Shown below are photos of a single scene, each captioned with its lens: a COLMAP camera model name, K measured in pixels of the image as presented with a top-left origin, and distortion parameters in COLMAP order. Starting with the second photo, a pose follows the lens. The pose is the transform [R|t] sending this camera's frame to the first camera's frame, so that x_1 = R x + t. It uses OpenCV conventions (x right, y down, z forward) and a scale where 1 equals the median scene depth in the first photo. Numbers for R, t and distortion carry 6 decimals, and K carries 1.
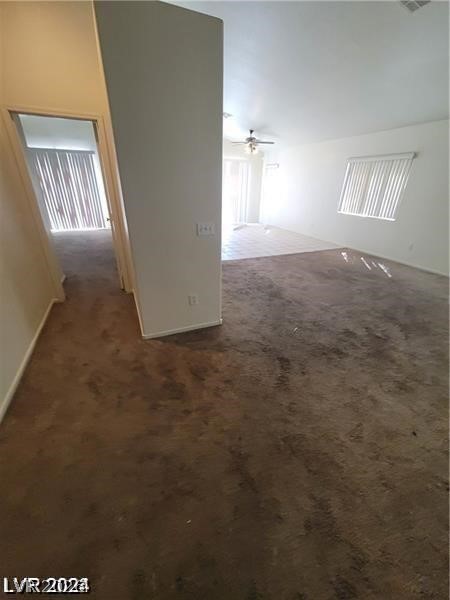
lens RADIAL K [[244.2, 0, 227.1], [0, 244.2, 299.5], [0, 0, 1]] dist [-0.003041, 0.001802]
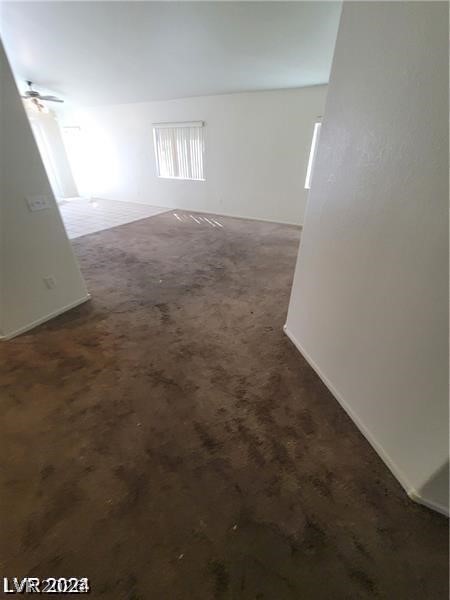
lens RADIAL K [[244.2, 0, 221.8], [0, 244.2, 300.4], [0, 0, 1]] dist [-0.003041, 0.001802]
pose [[0.797852, -0.329715, 0.504698, -0.113813], [0.270797, 0.943980, 0.188604, 0.072164], [-0.538610, -0.013808, 0.842442, -0.159337]]
